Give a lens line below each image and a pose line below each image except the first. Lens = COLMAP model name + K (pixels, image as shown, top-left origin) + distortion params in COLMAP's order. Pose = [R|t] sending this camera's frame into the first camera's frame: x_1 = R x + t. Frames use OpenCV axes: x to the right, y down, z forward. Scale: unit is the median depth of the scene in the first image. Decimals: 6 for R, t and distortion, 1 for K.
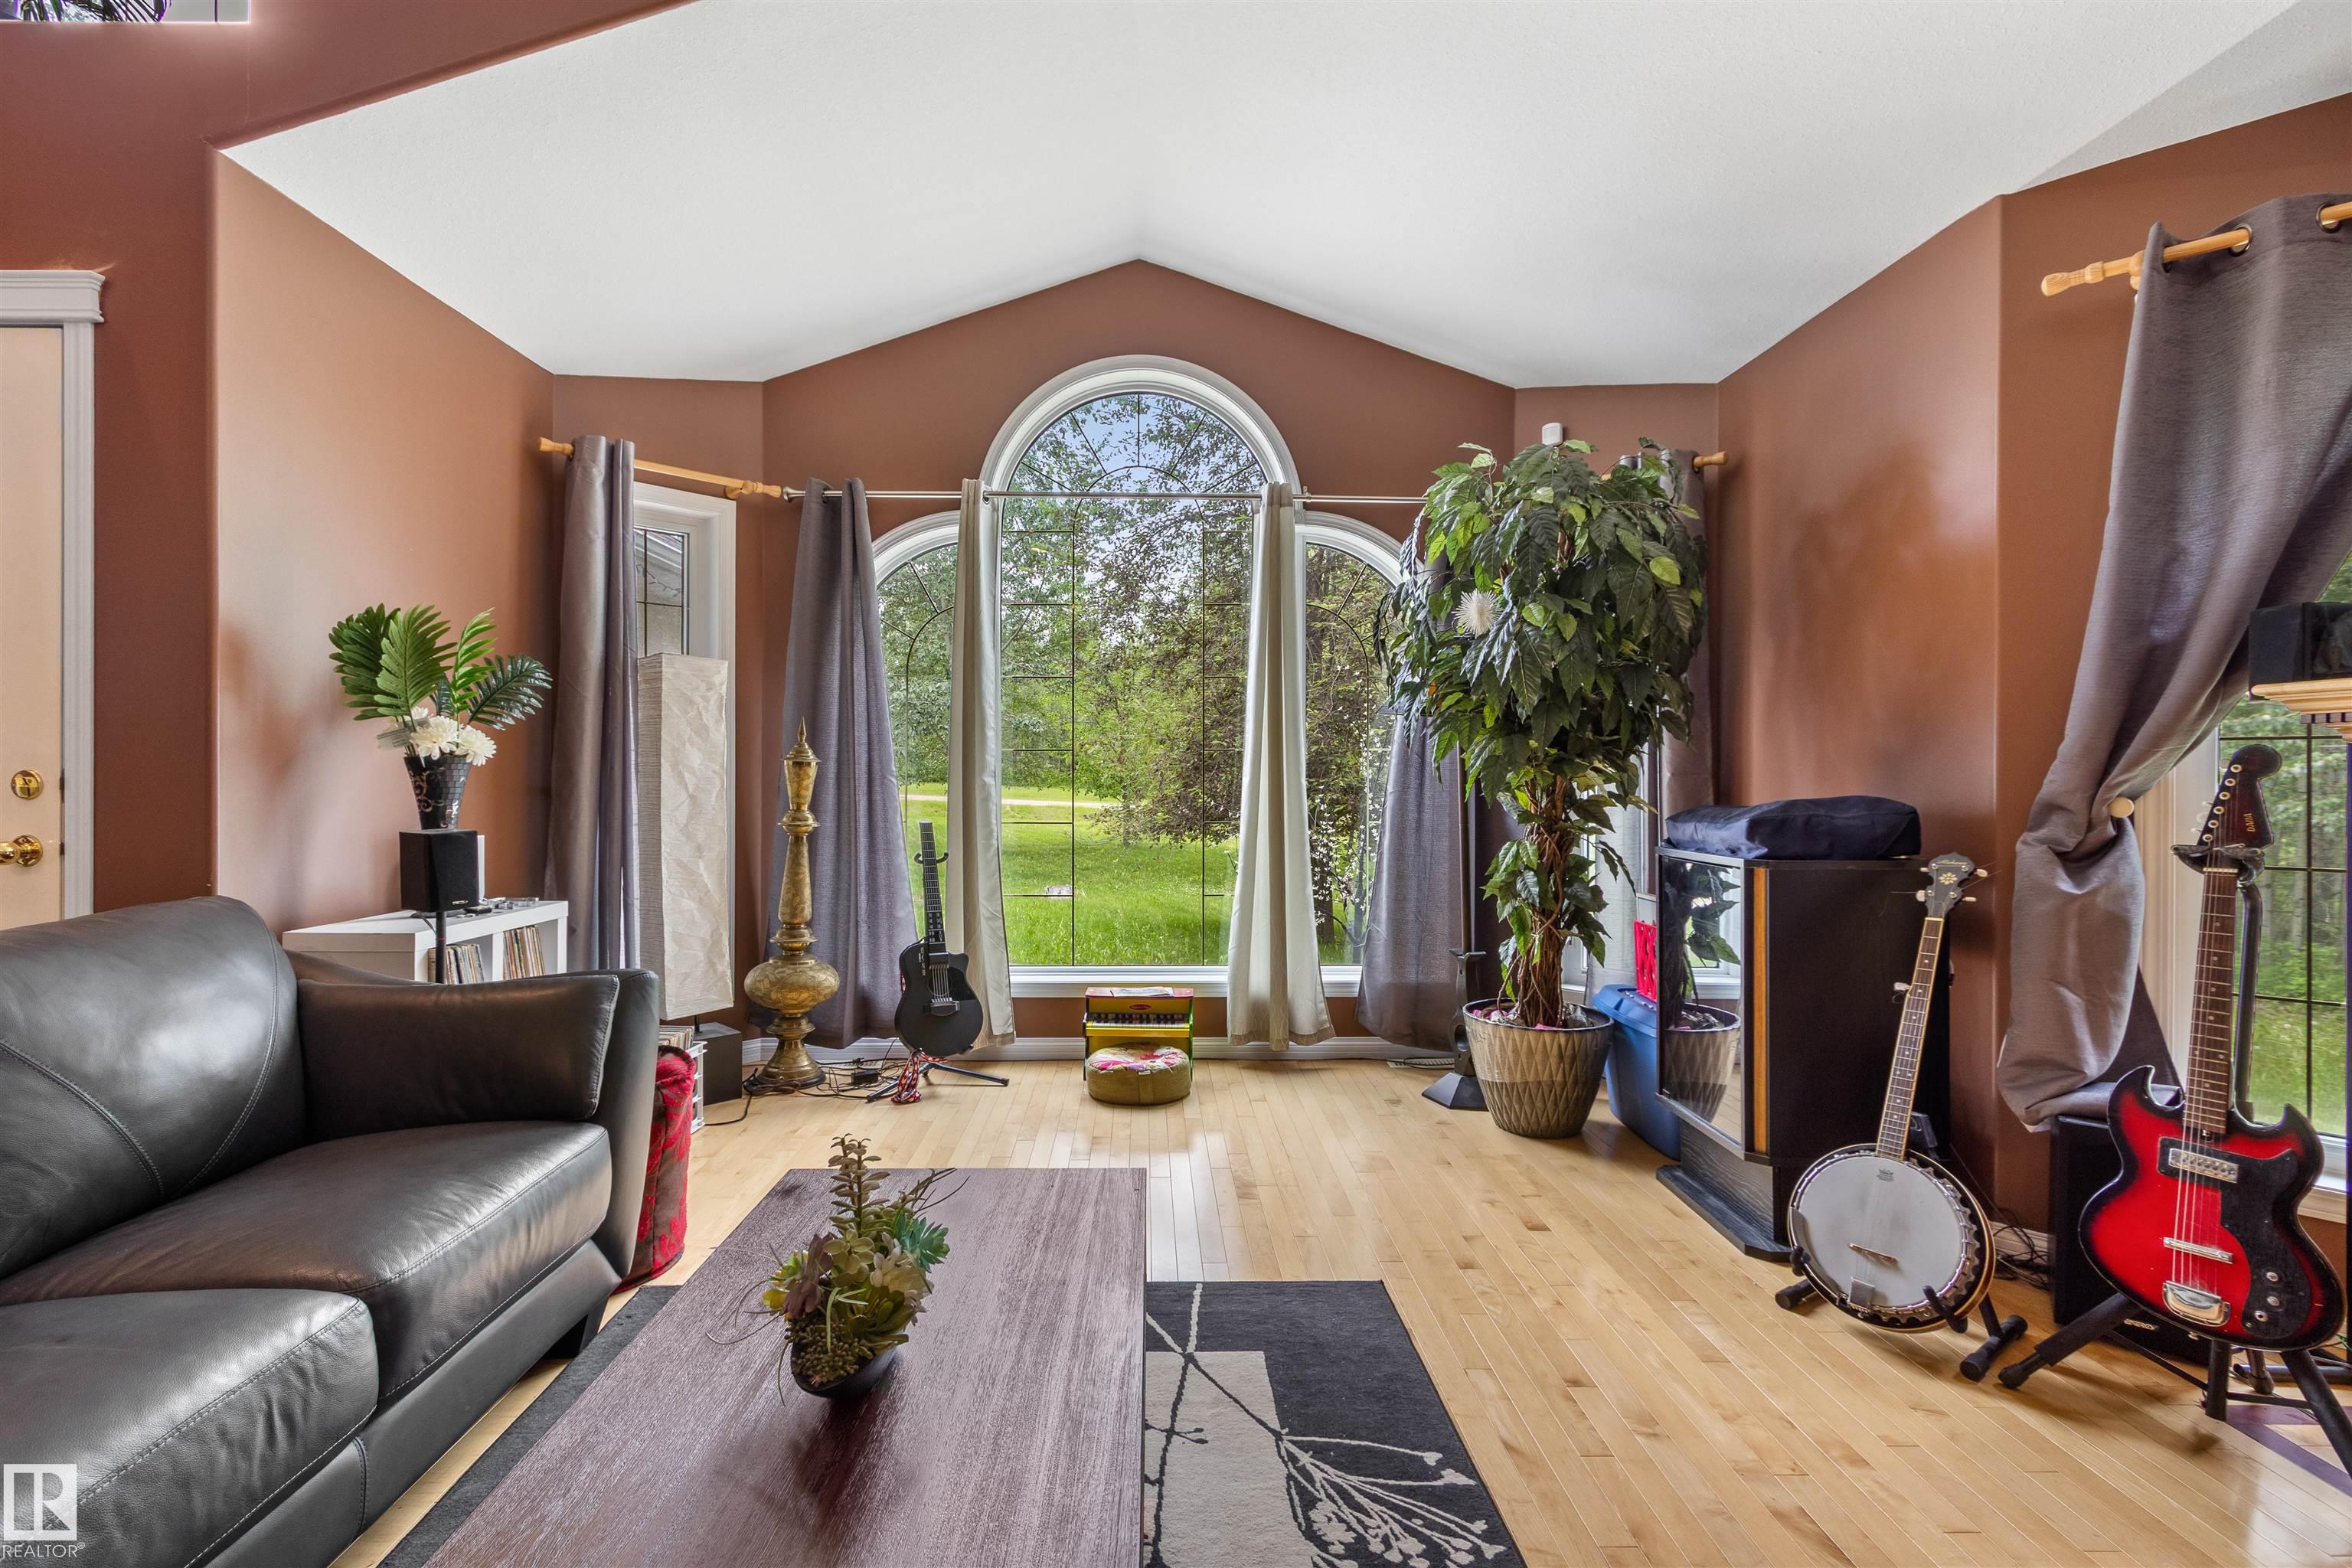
lens RADIAL K [[1073.4, 0, 1156.9], [0, 1073.4, 768.0], [0, 0, 1]] dist [0.003046, -0.001438]
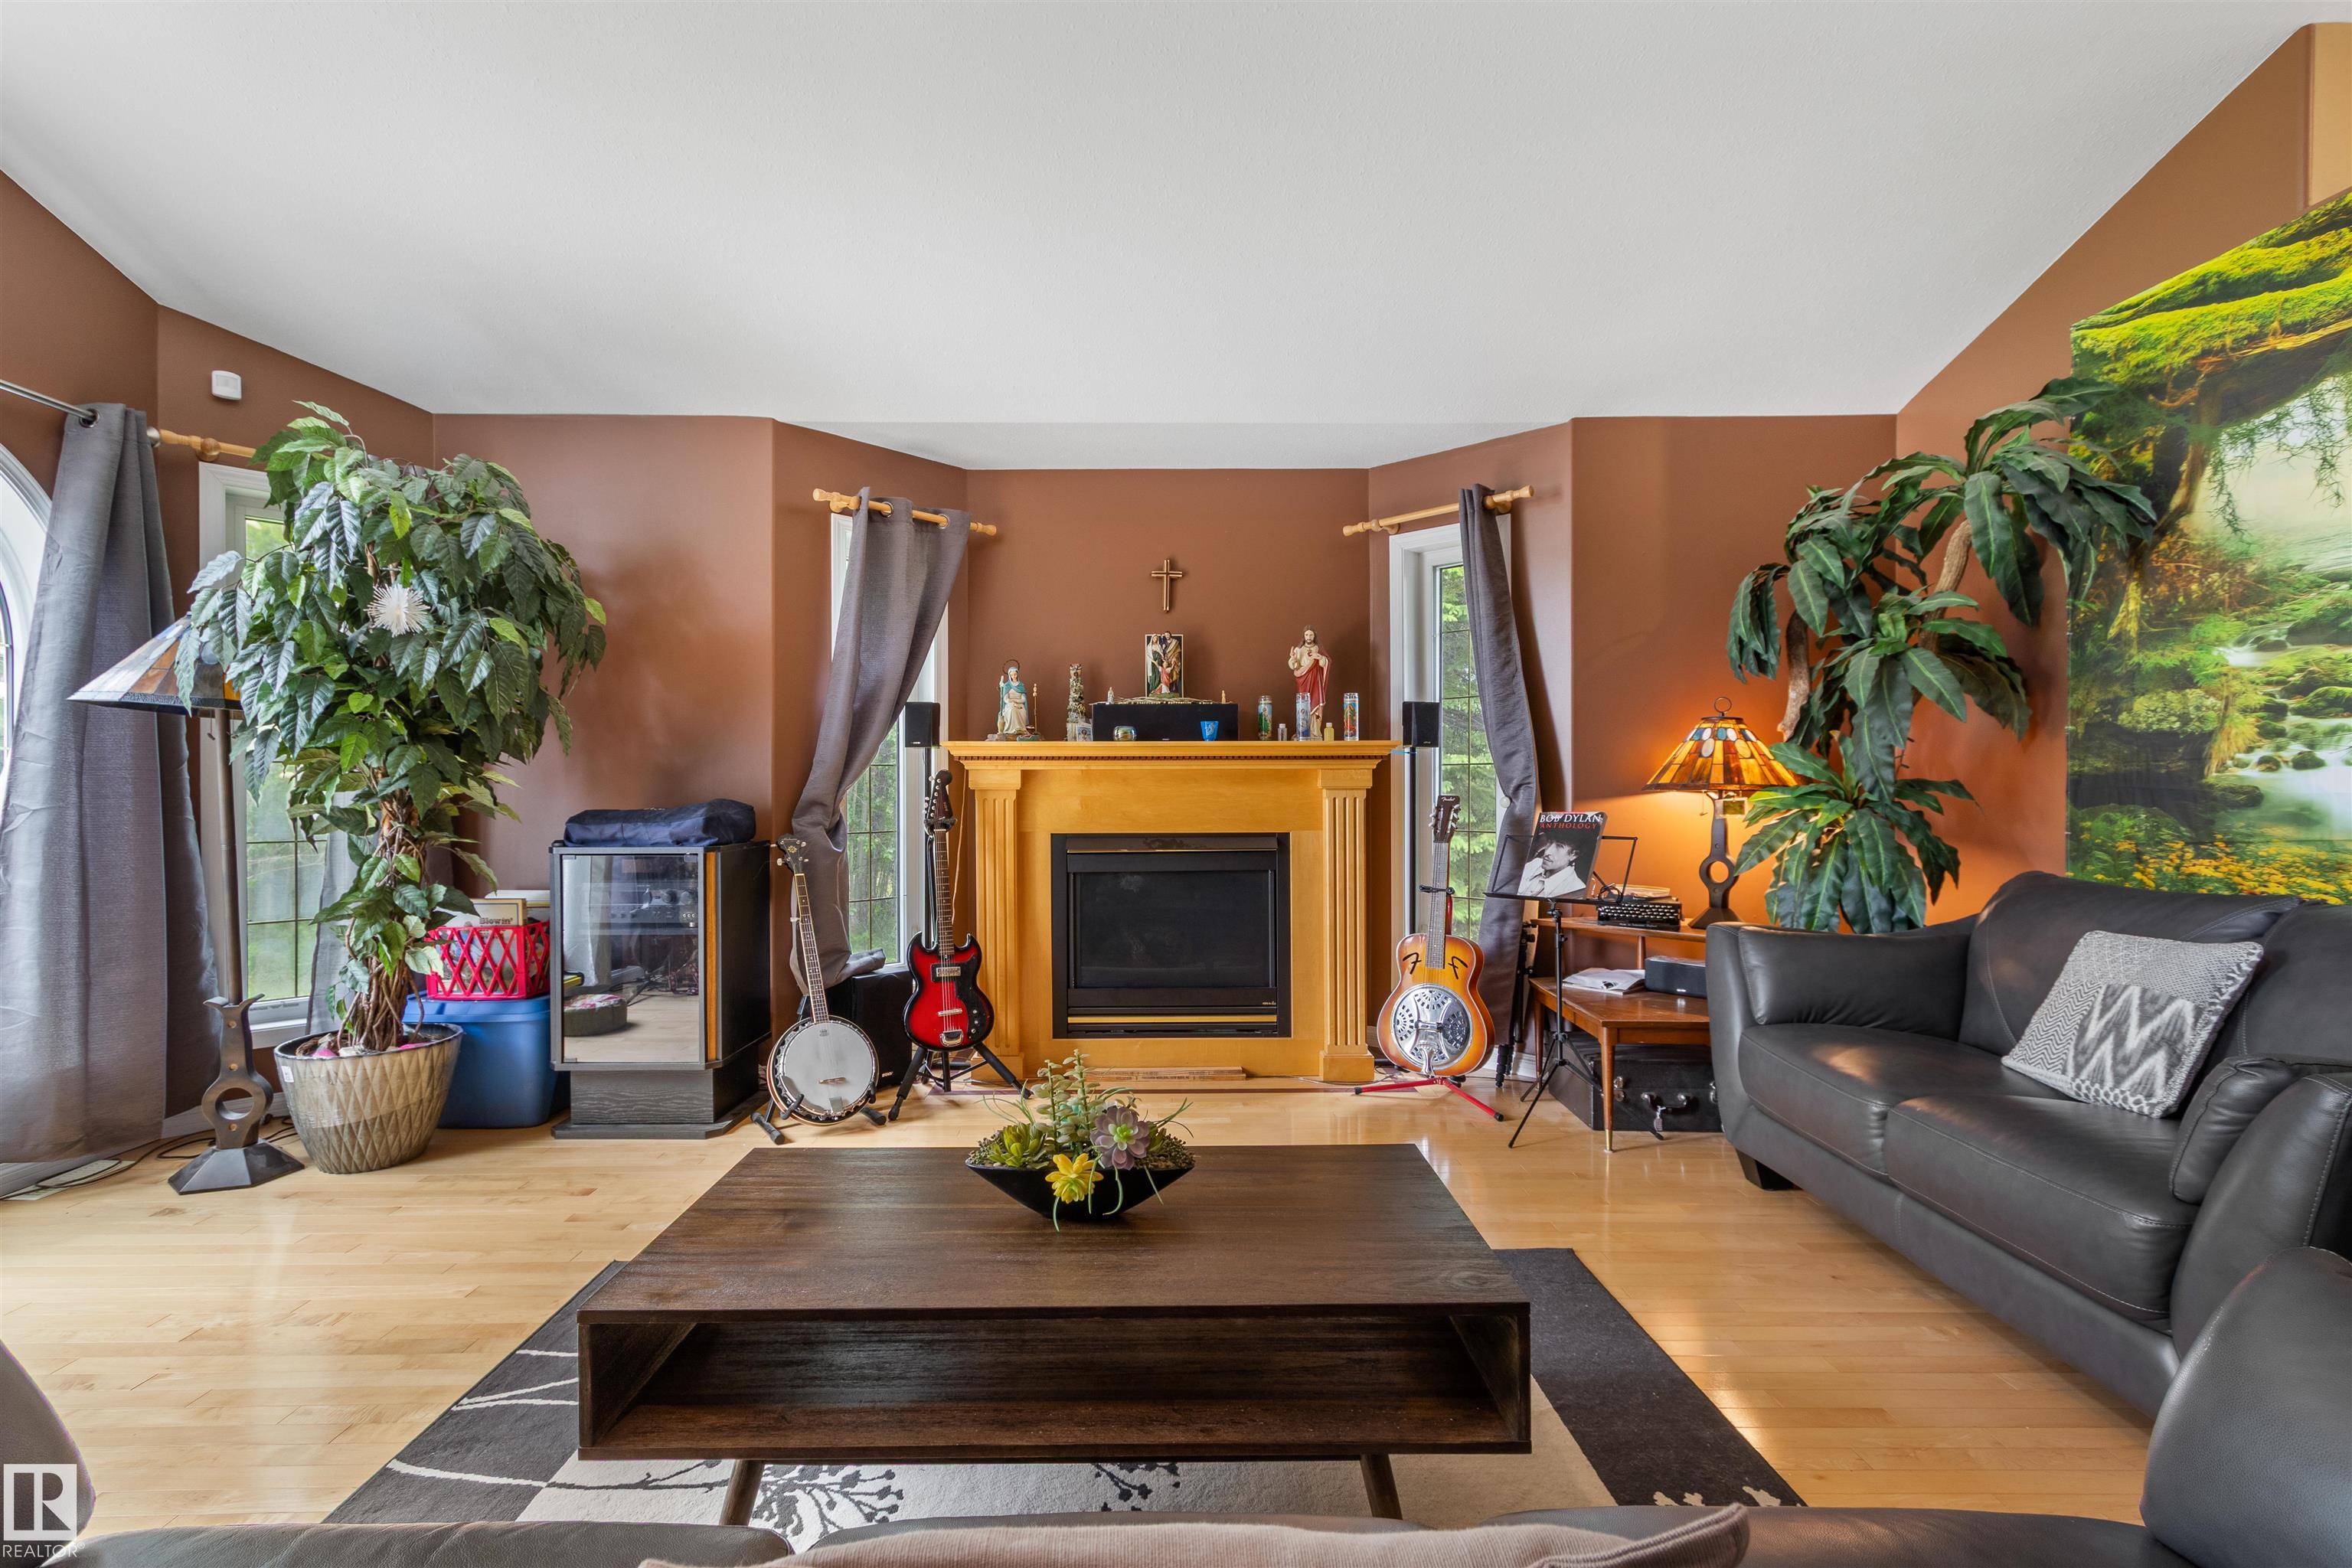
lens RADIAL K [[1067.3, 0, 1162.9], [0, 1067.3, 792.8], [0, 0, 1]] dist [0.005812, -0.001641]
pose [[-0.004052, -0.007813, 0.999961, -0.864493], [-0.005457, 0.999955, 0.007791, 0.003170], [-0.999977, -0.005426, -0.004094, 0.468657]]
